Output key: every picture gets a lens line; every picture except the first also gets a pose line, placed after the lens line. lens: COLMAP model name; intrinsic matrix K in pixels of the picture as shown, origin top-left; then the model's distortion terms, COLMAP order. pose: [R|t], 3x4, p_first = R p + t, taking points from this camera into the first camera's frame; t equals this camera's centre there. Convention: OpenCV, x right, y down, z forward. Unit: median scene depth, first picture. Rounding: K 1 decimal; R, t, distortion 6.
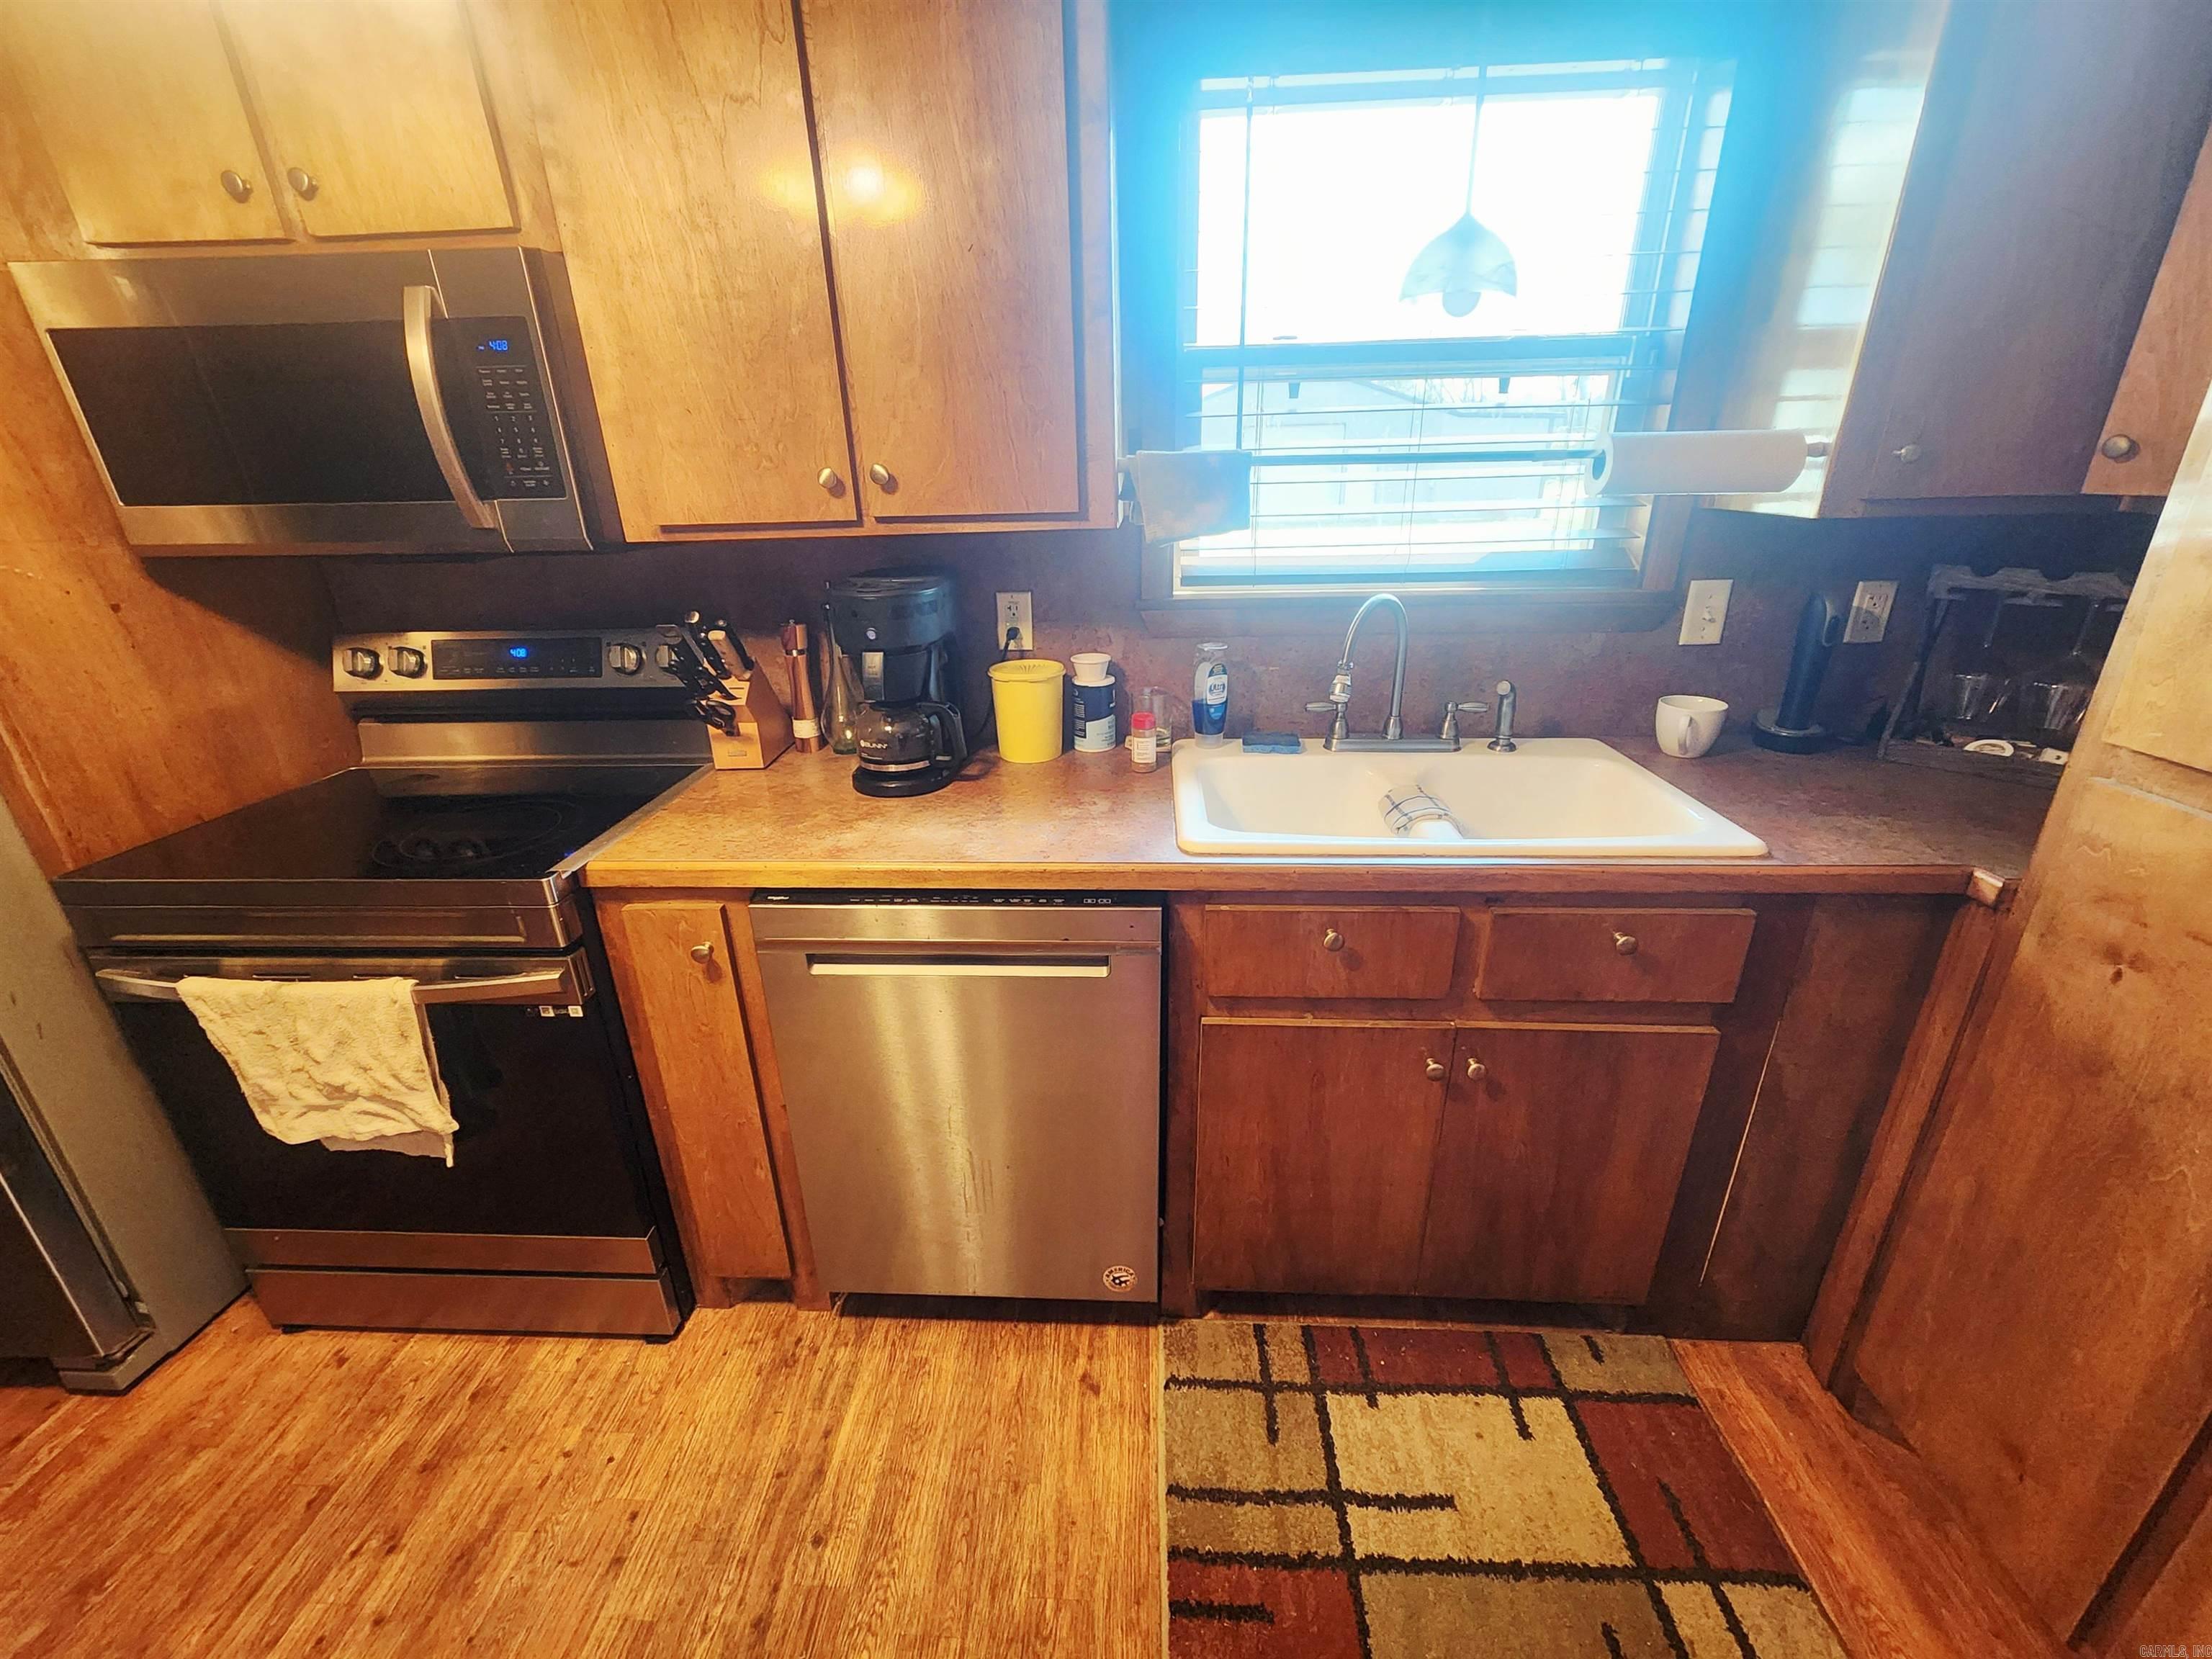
lens RADIAL K [[903.1, 0, 1104.1], [0, 903.1, 827.3], [0, 0, 1]] dist [0.004072, -0.002059]
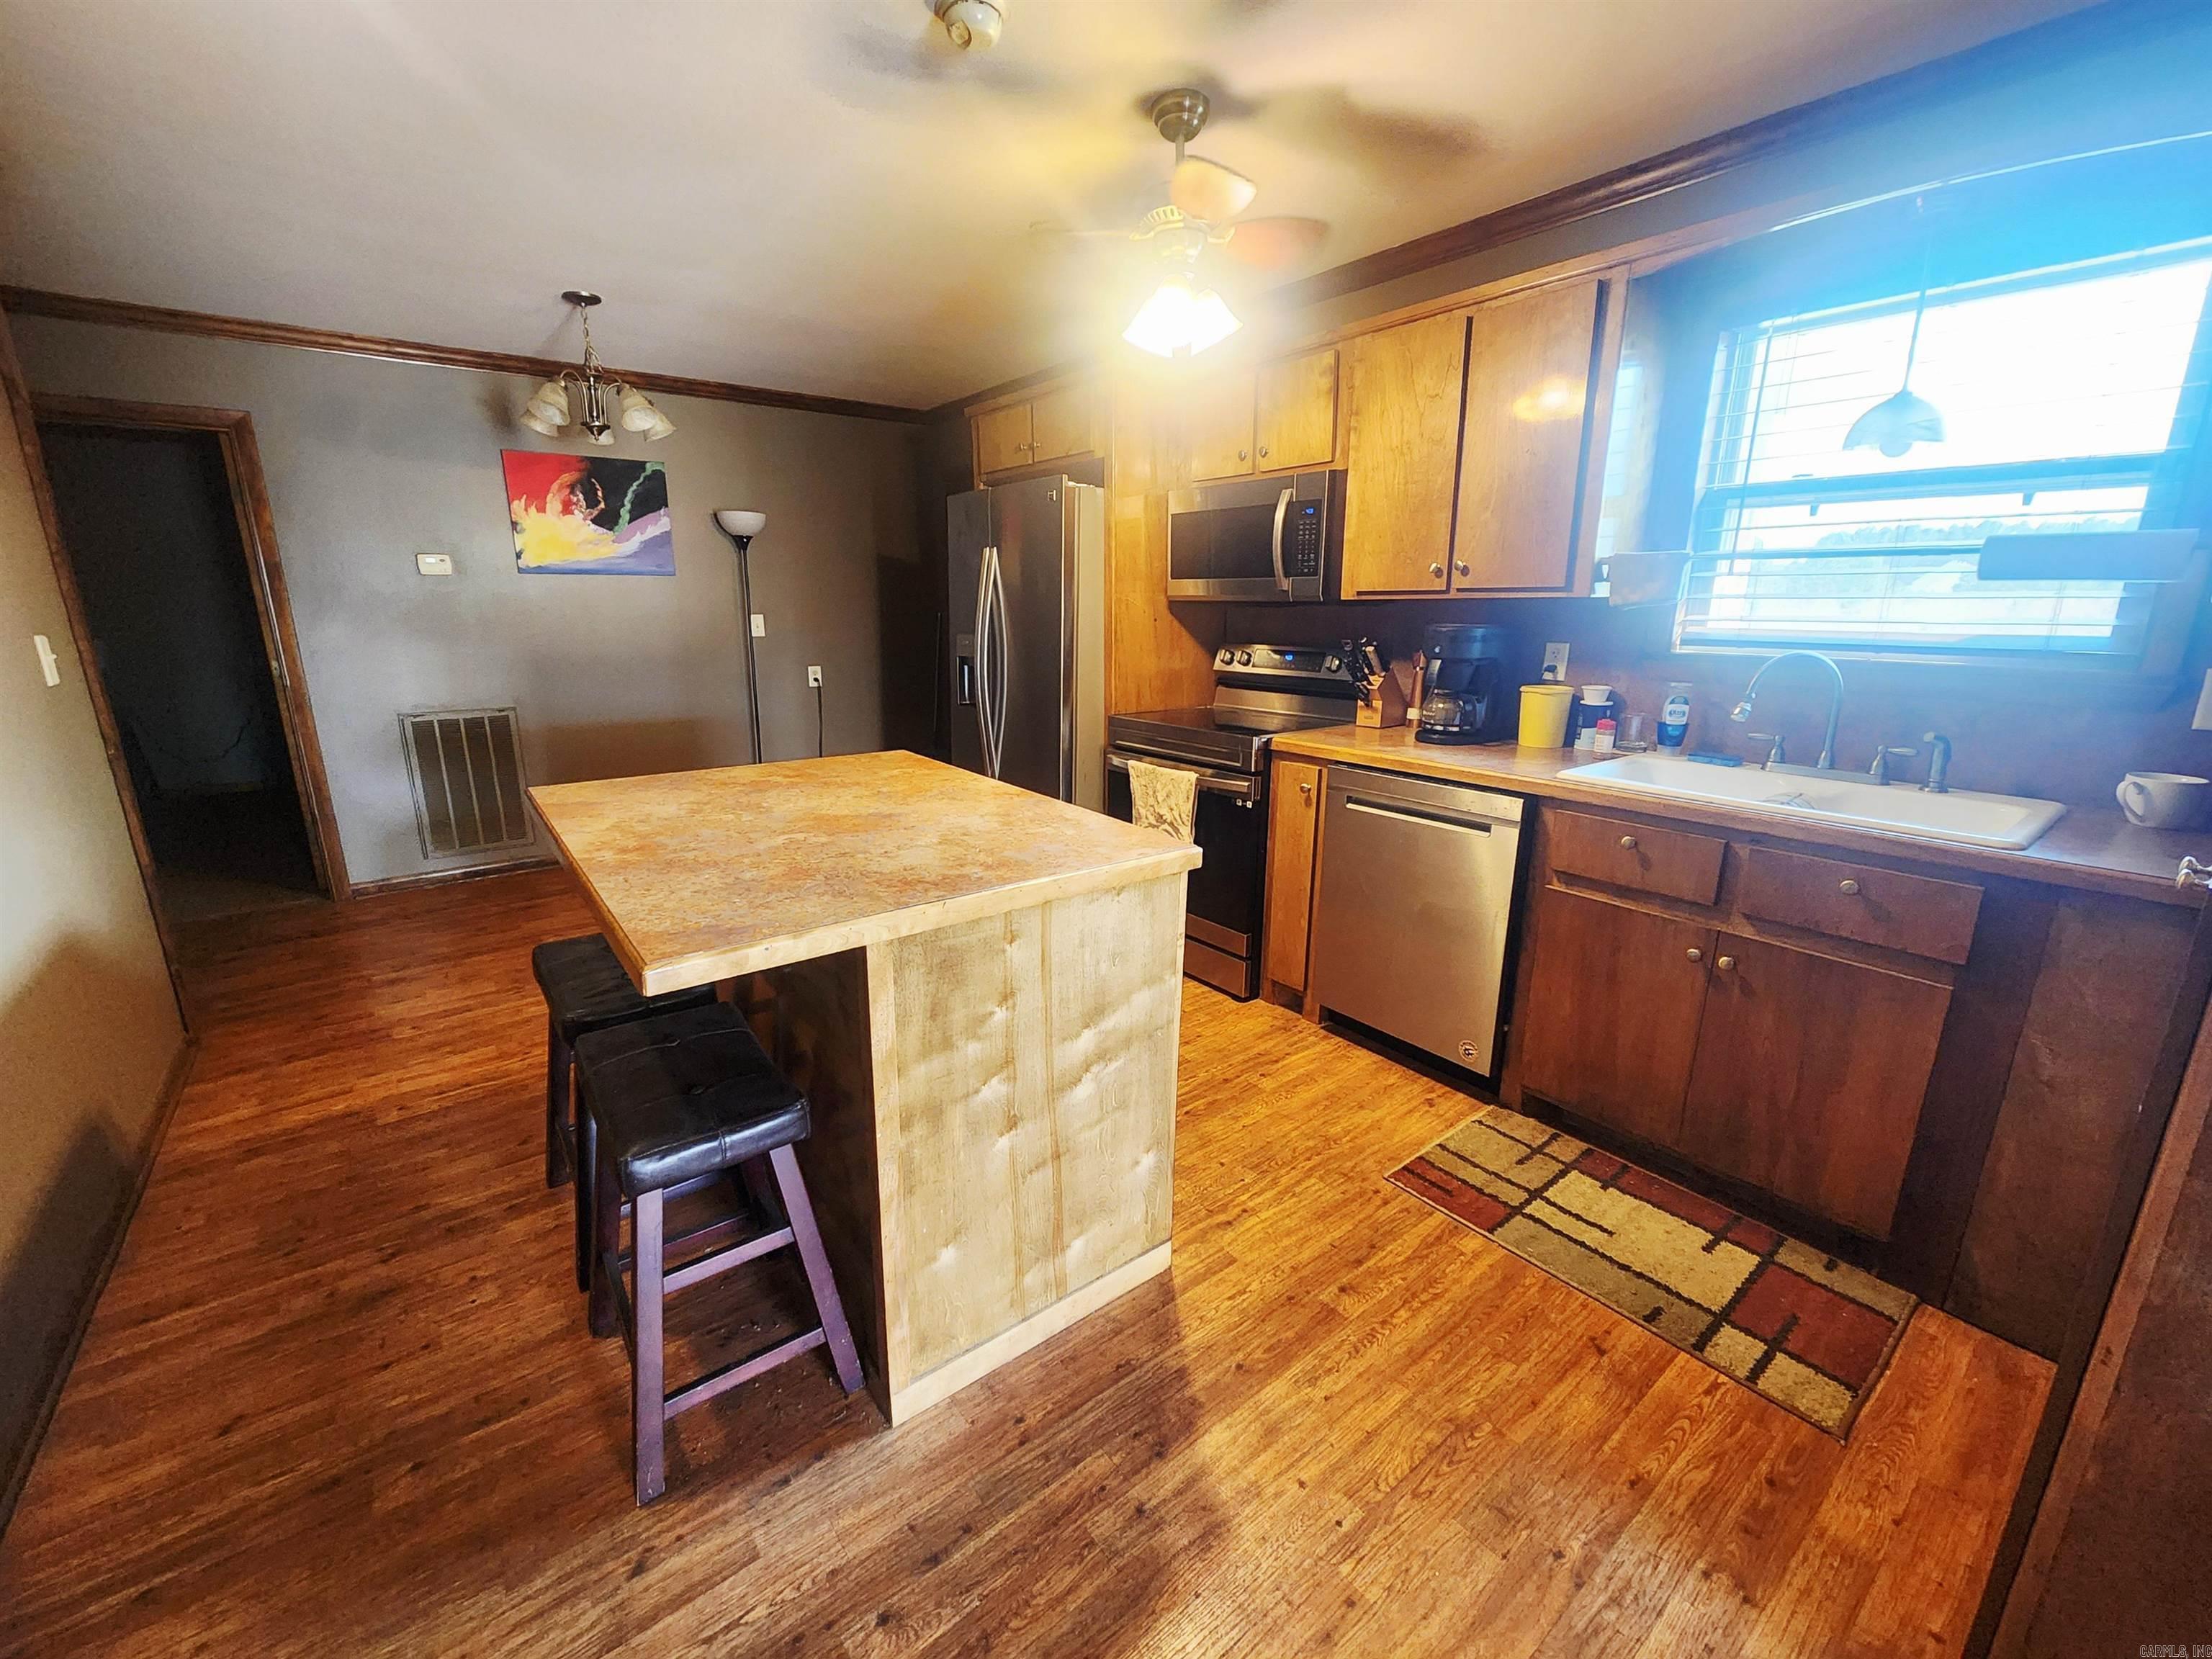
lens RADIAL K [[903.1, 0, 1092.9], [0, 903.1, 820.4], [0, 0, 1]] dist [0.004072, -0.002059]
pose [[0.647294, 0.204017, -0.734430, 0.723060], [-0.300277, 0.953852, 0.000319, 0.333436], [0.700602, 0.220326, 0.678685, -0.675807]]
